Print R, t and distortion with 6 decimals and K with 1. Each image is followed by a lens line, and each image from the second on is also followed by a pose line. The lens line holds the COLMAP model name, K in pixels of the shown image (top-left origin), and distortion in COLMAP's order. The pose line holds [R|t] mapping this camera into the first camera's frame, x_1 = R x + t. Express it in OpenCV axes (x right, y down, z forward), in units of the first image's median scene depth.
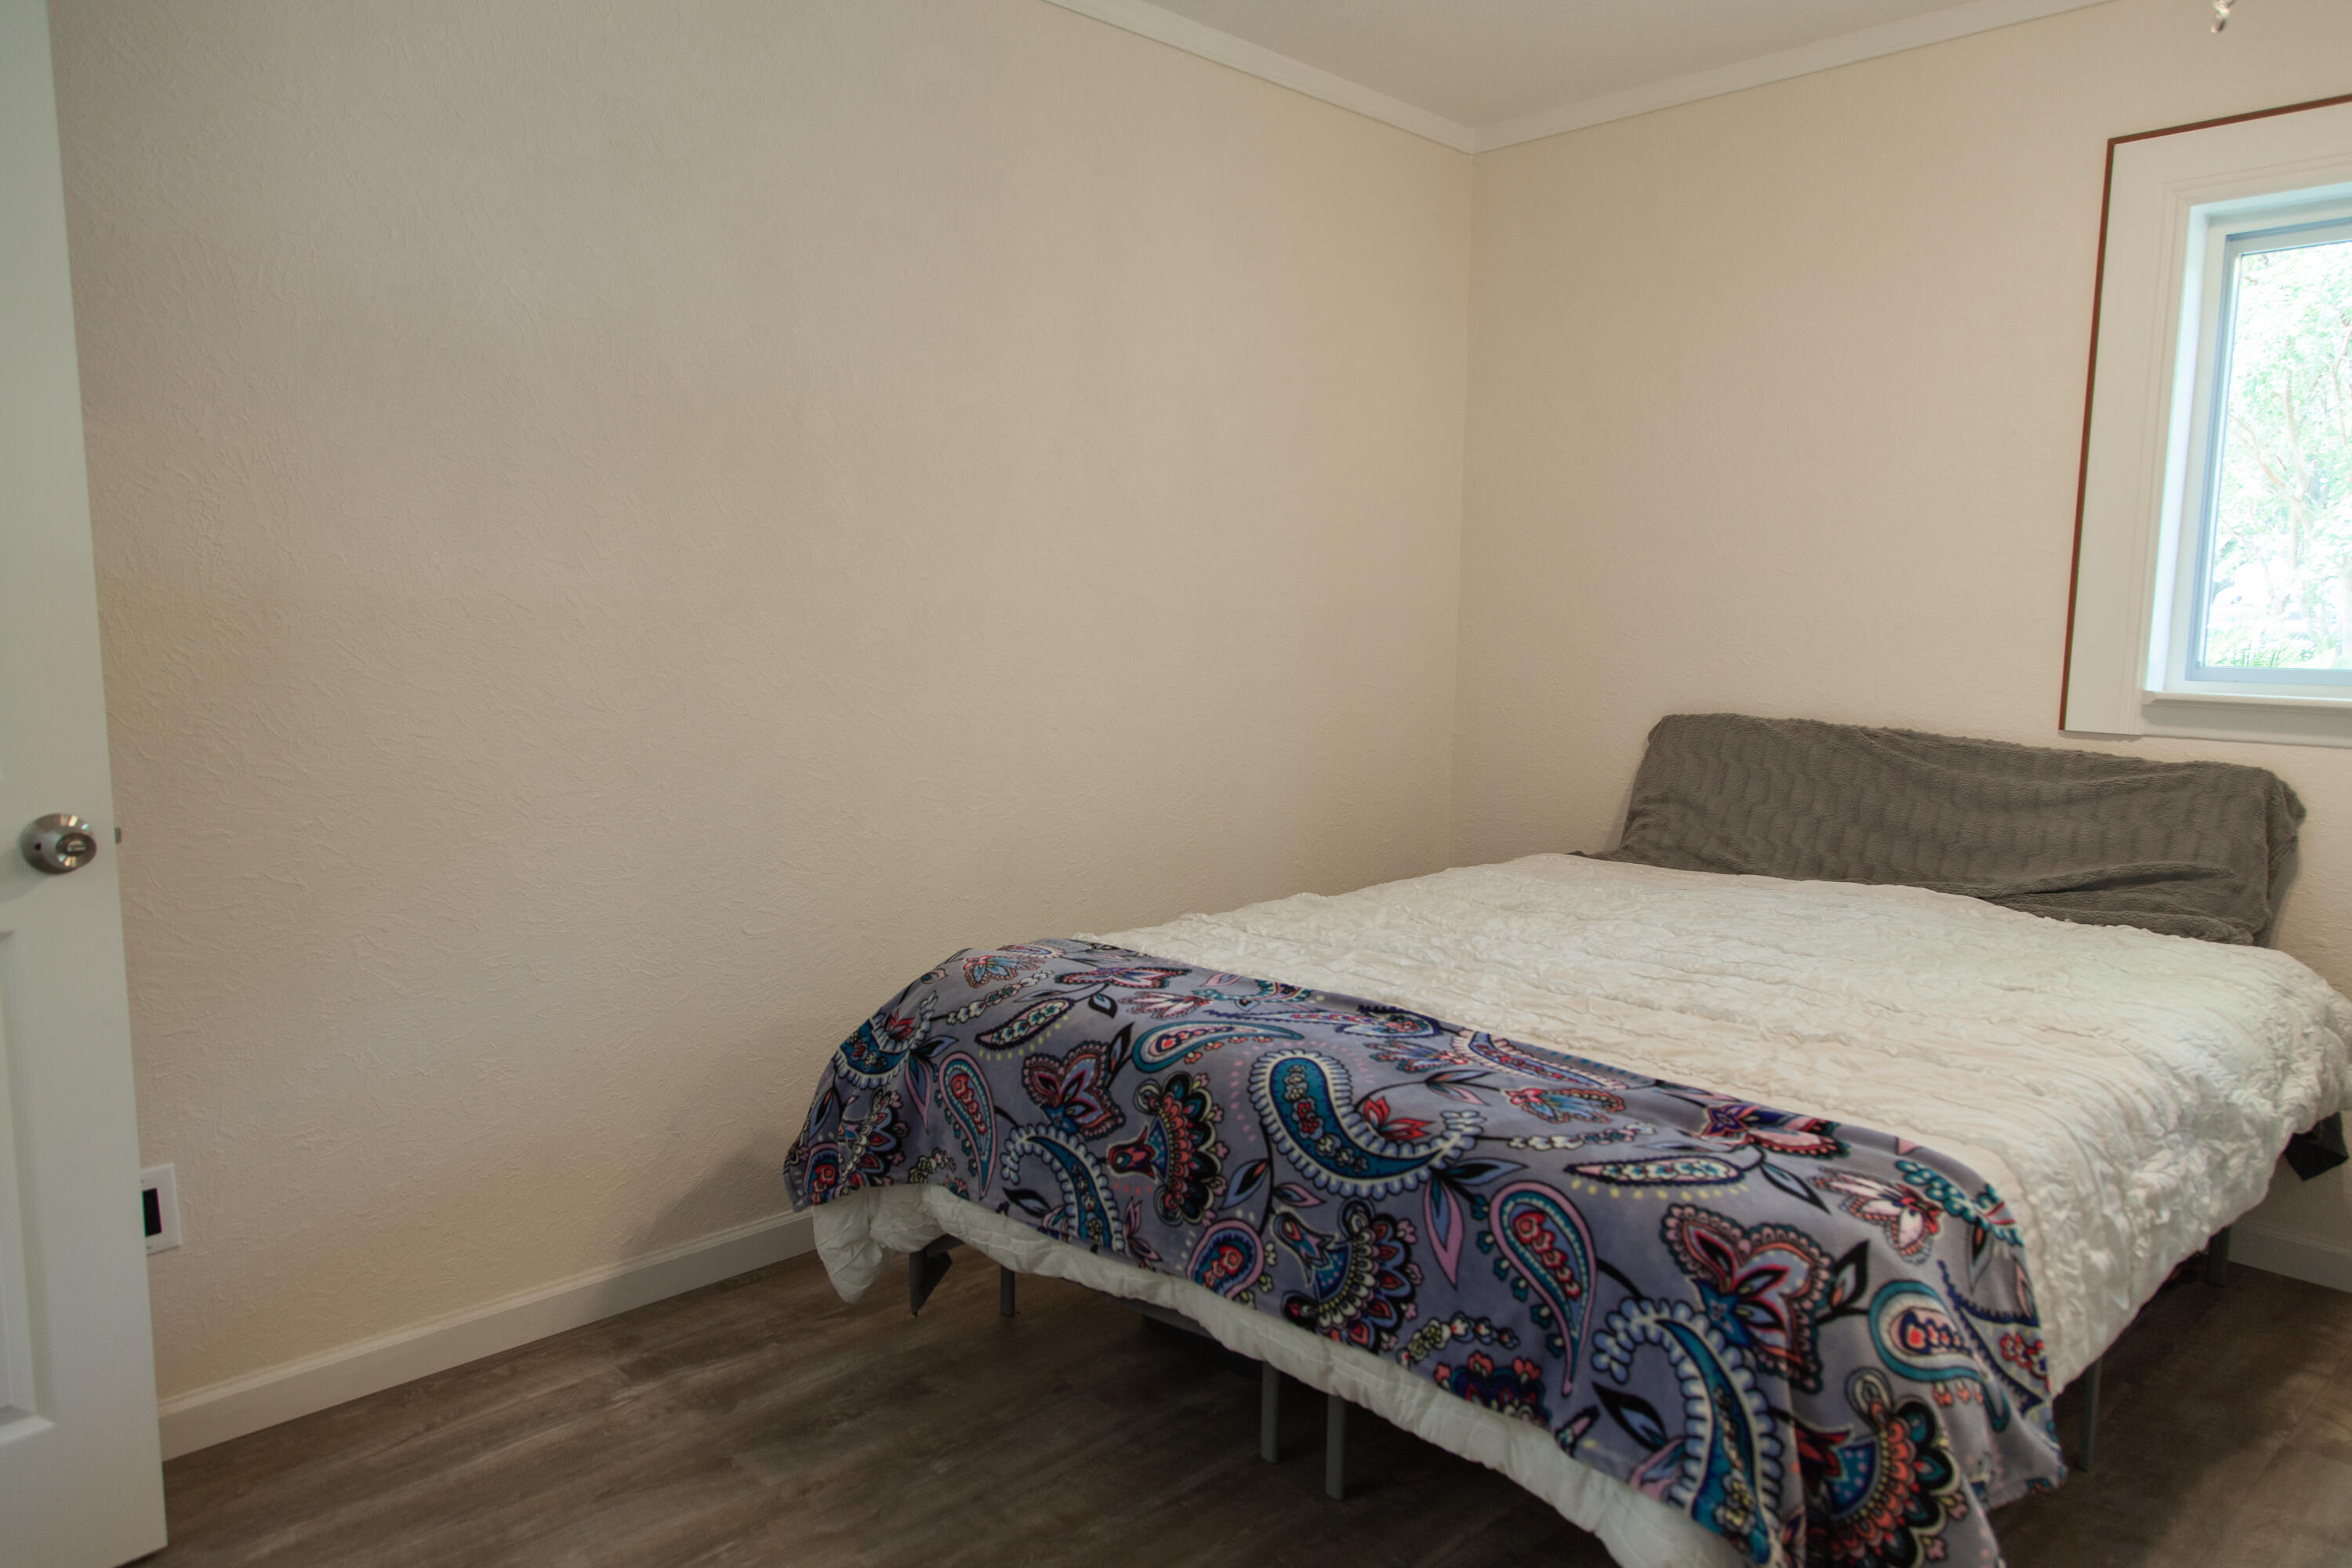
lens RADIAL K [[1657.8, 0, 1166.5], [0, 1657.8, 805.1], [0, 0, 1]] dist [0.023660, 0.002708]
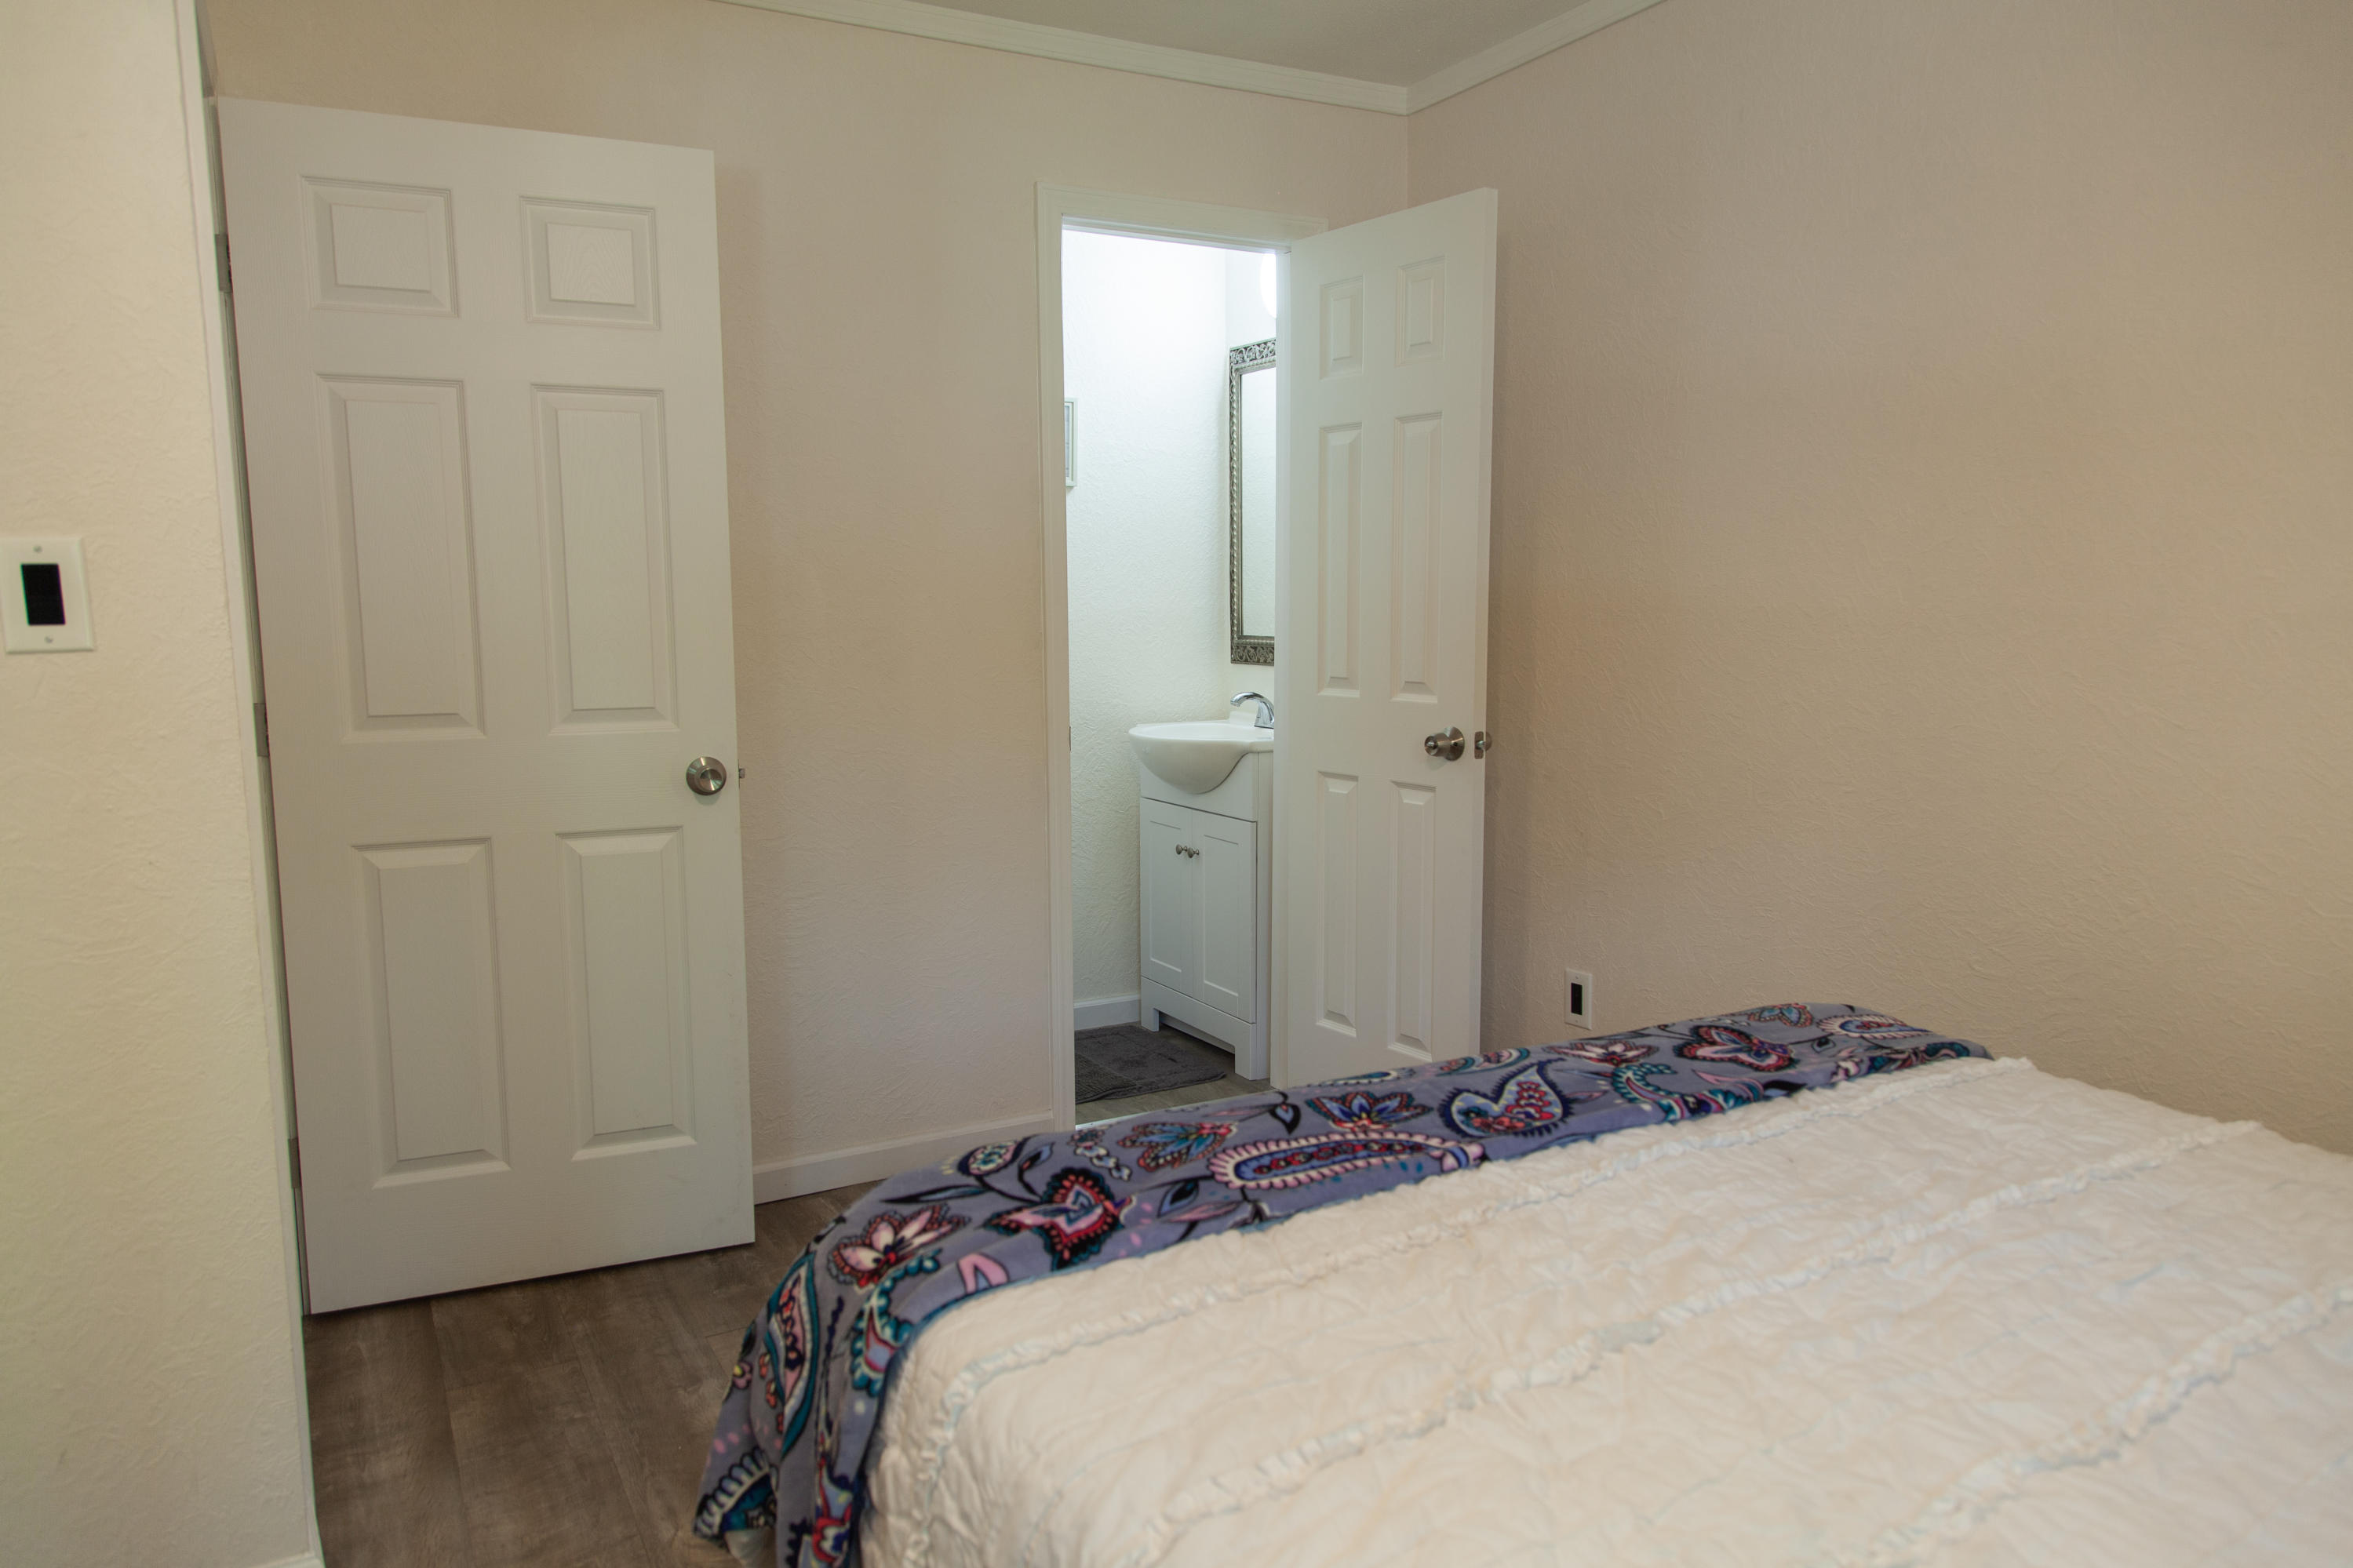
lens RADIAL K [[1658.2, 0, 1167.0], [0, 1658.2, 805.1], [0, 0, 1]] dist [0.023660, 0.002708]
pose [[-0.304223, 0.115283, -0.945599, 0.954834], [-0.117709, 0.980494, 0.157407, -0.133289], [0.945301, 0.159192, -0.284719, 1.049921]]
